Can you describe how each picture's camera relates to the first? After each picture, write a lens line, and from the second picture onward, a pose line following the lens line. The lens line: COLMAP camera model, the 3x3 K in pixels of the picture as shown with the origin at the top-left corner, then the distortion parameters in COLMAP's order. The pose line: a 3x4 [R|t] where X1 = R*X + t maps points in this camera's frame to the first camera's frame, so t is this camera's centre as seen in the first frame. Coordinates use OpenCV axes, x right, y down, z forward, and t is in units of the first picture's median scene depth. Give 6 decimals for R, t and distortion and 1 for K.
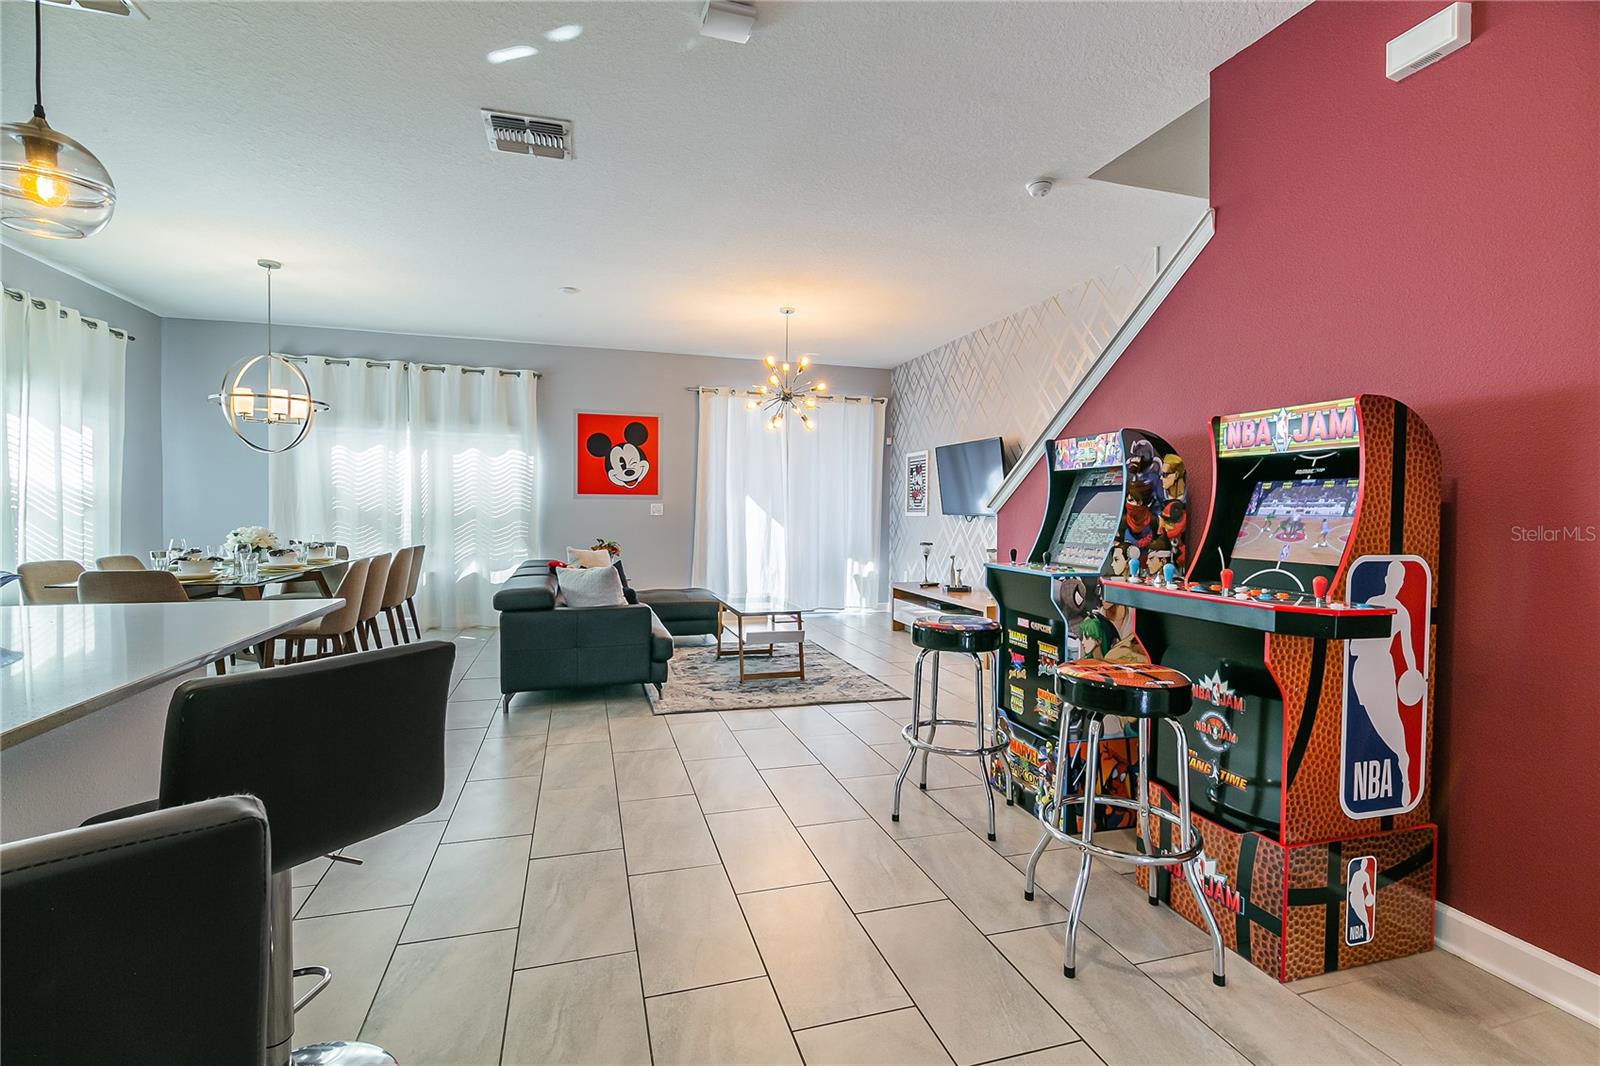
lens RADIAL K [[725.8, 0, 807.1], [0, 725.8, 526.5], [0, 0, 1]] dist [0.000689, -0.000665]
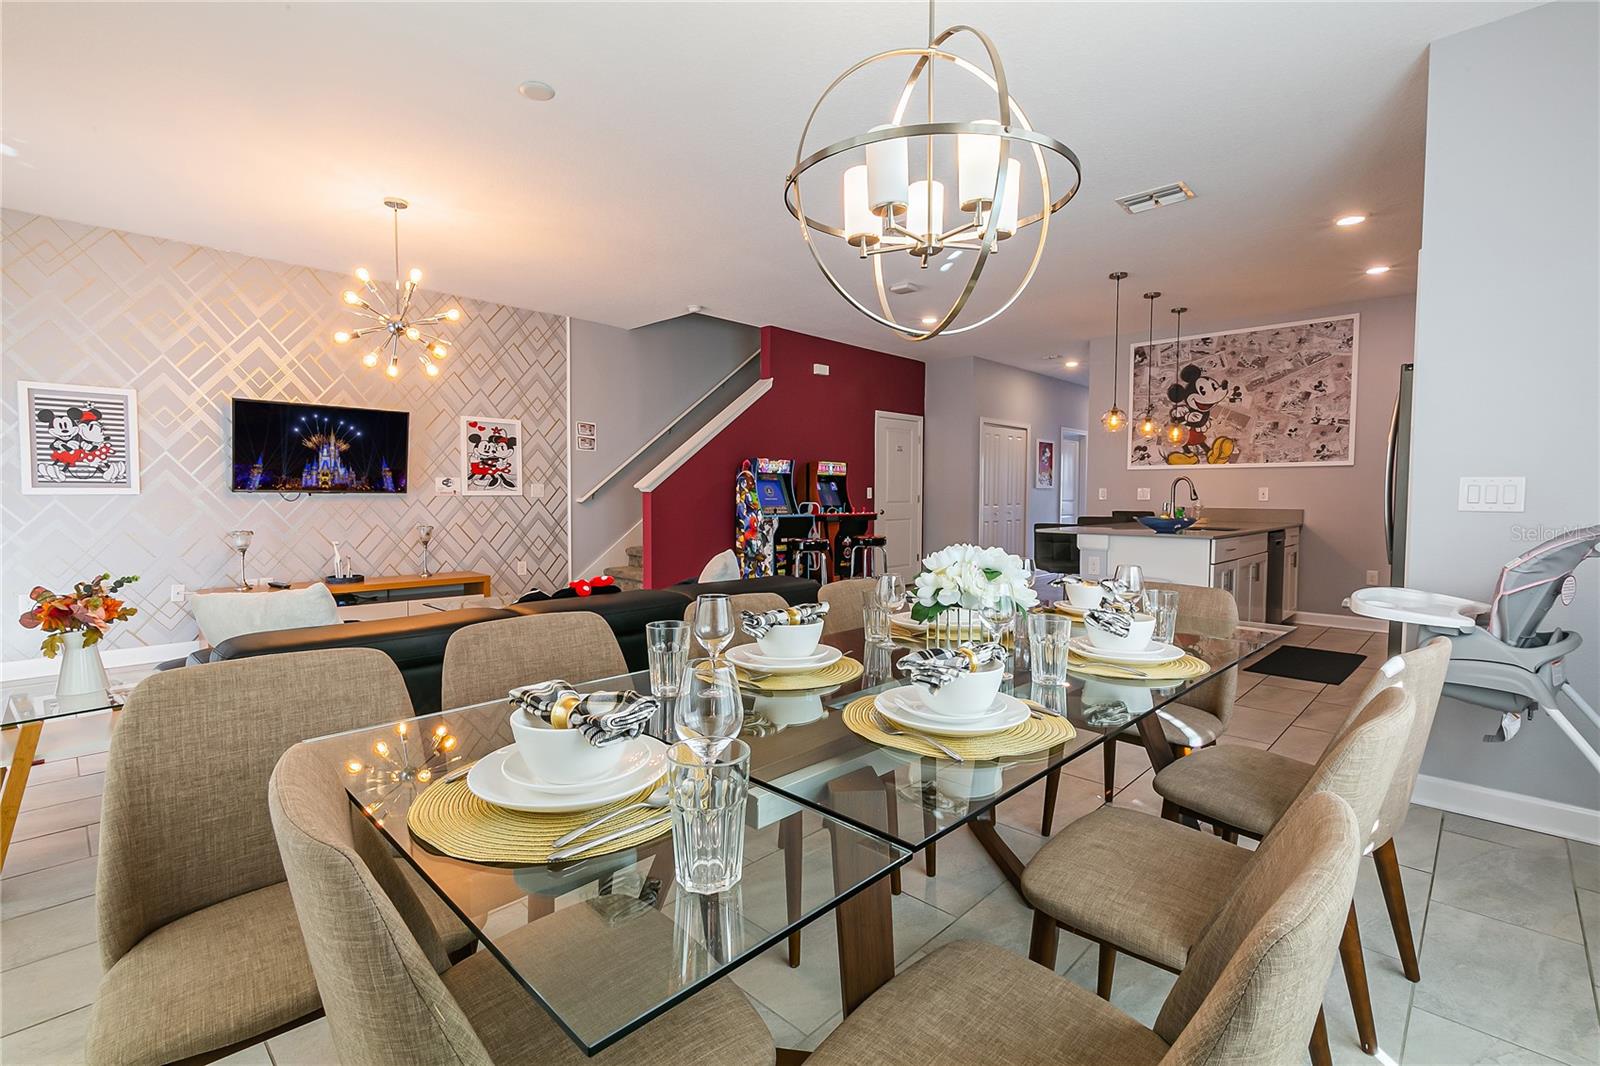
lens RADIAL K [[725.8, 0, 802.1], [0, 725.8, 528.4], [0, 0, 1]] dist [0.000689, -0.000665]
pose [[-0.469517, -0.053424, 0.881306, -0.715847], [0.013949, 0.997594, 0.067904, -0.021189], [-0.882813, 0.044175, -0.467642, 0.852879]]
